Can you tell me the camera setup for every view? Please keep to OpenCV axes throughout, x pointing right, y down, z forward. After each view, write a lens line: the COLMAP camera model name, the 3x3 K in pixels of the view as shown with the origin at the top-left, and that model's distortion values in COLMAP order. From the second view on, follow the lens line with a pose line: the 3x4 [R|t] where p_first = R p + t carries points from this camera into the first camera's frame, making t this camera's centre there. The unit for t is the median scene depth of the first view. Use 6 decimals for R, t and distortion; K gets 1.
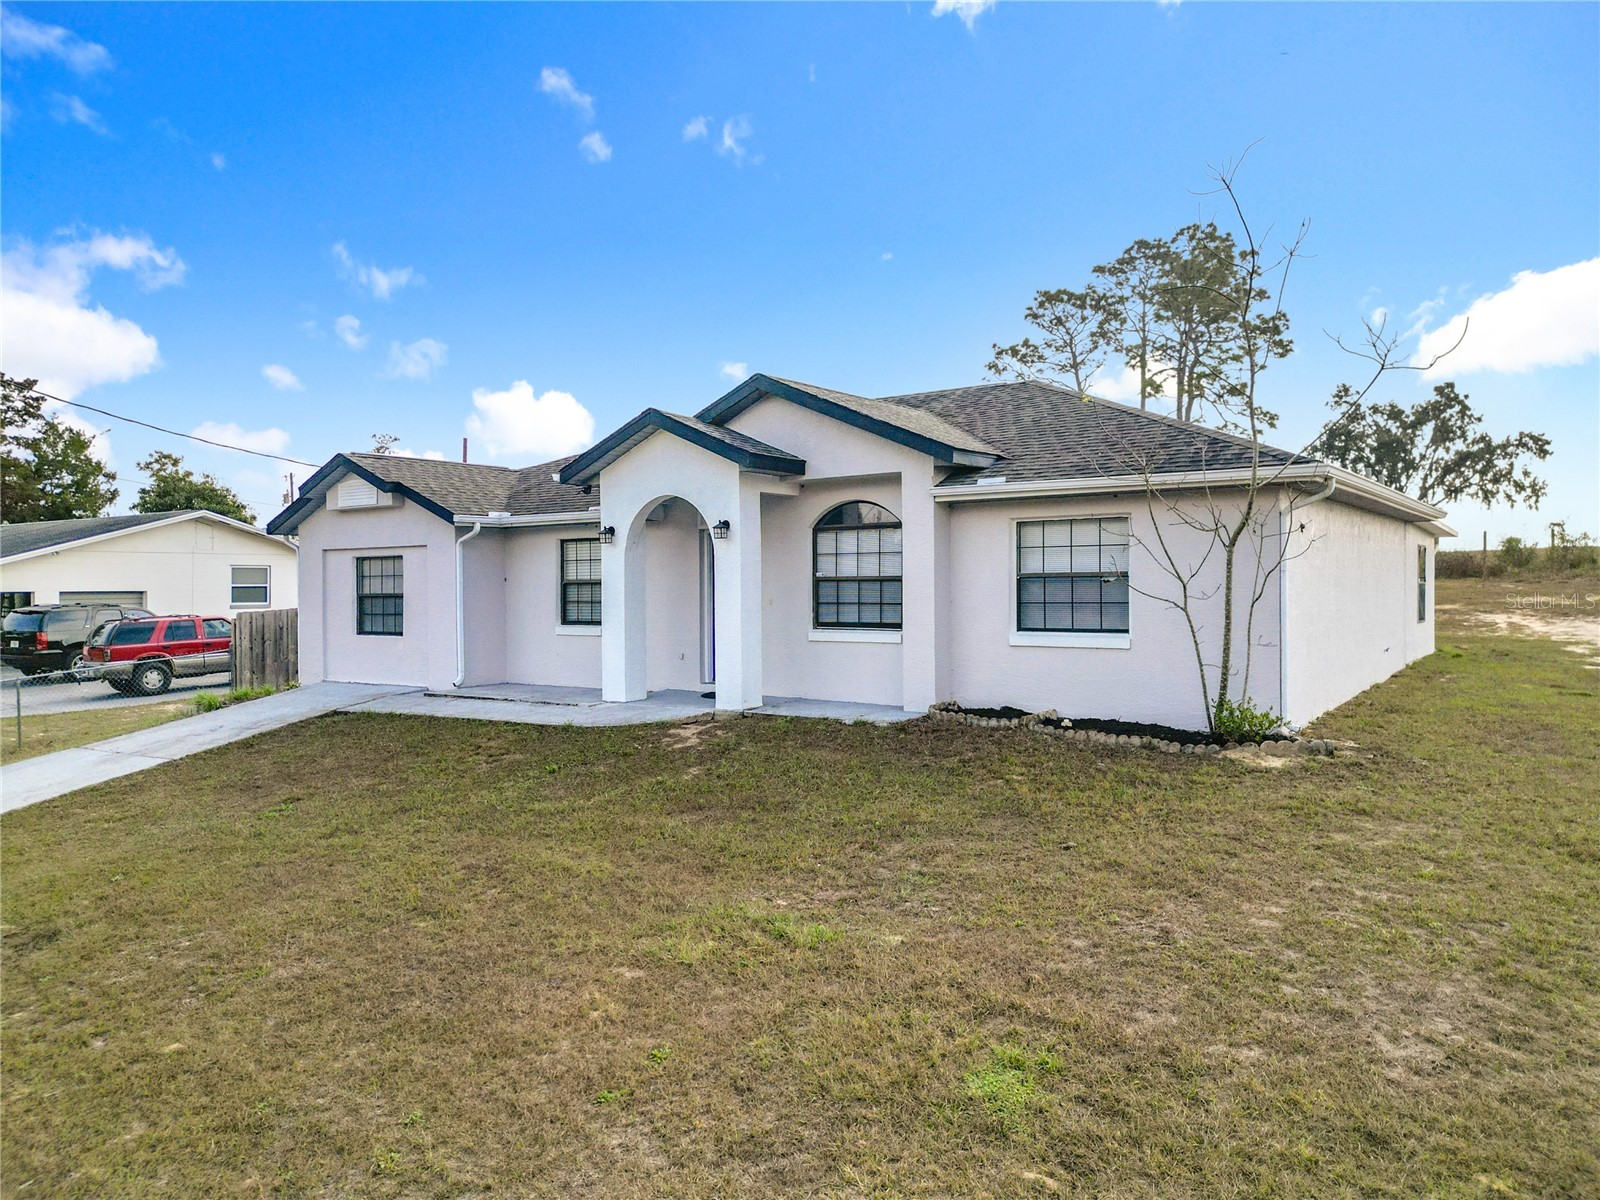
lens RADIAL K [[1049.1, 0, 801.9], [0, 1049.1, 600.7], [0, 0, 1]] dist [0.062070, -0.055773]
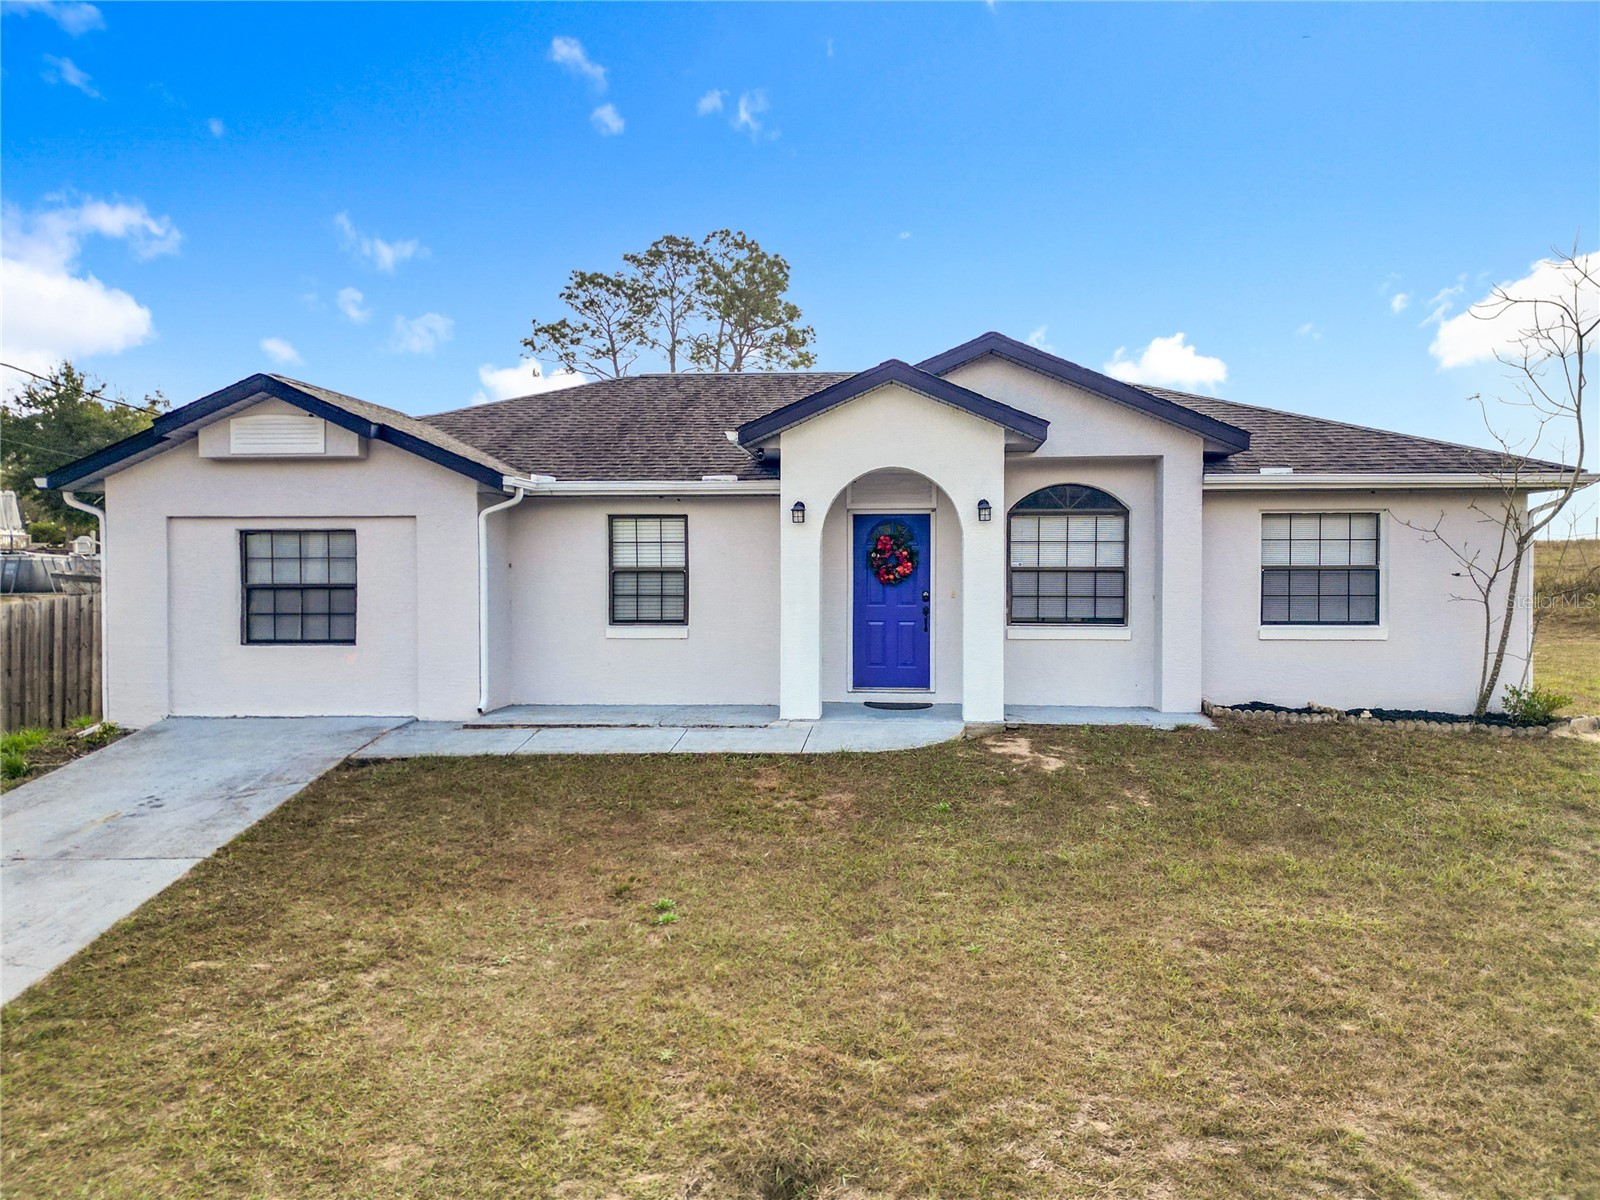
lens RADIAL K [[1074.2, 0, 806.1], [0, 1074.2, 608.0], [0, 0, 1]] dist [0.056343, -0.064340]
pose [[0.868131, -0.007295, 0.496281, -0.496021], [0.000531, 0.999905, 0.013769, -0.000668], [-0.496335, -0.011690, 0.868053, 0.245014]]
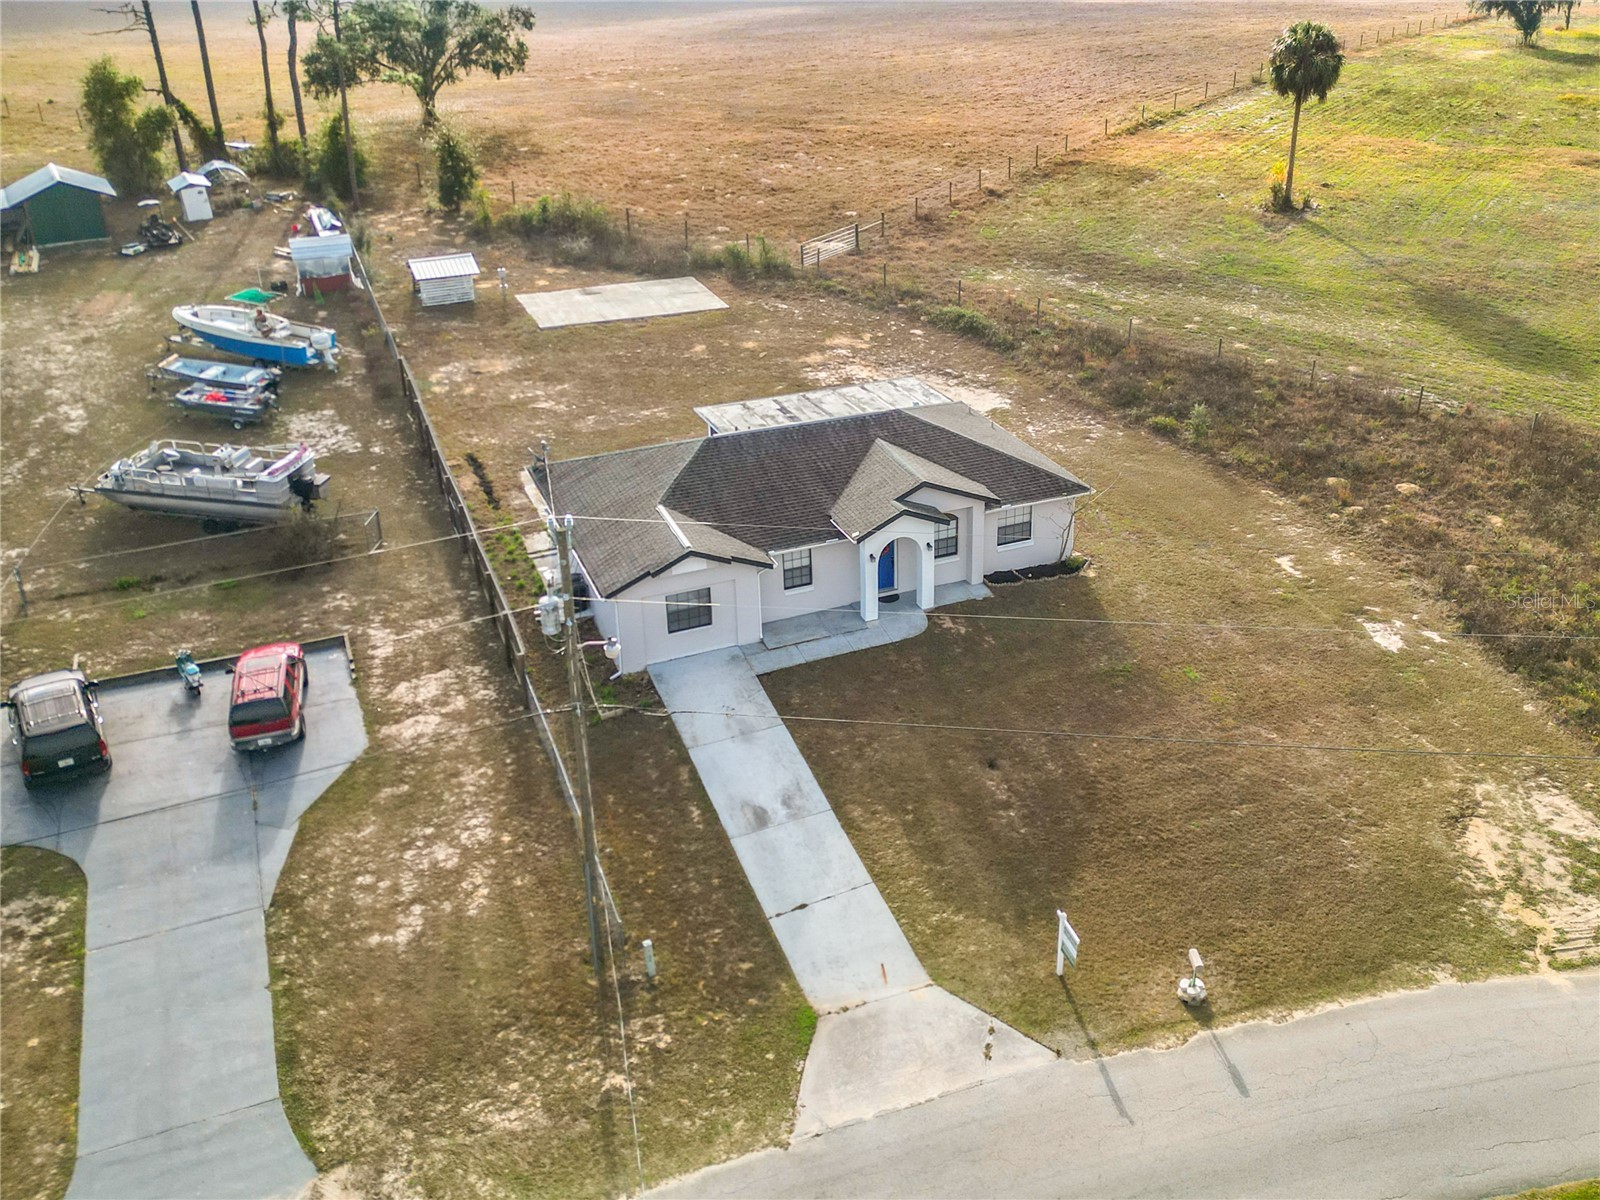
lens RADIAL K [[1074.2, 0, 806.1], [0, 1074.2, 608.0], [0, 0, 1]] dist [0.056343, -0.064340]
pose [[0.599036, -0.385092, 0.702040, -1.685964], [0.068053, 0.898072, 0.434553, -0.852295], [-0.797825, -0.212537, 0.564184, -0.220323]]
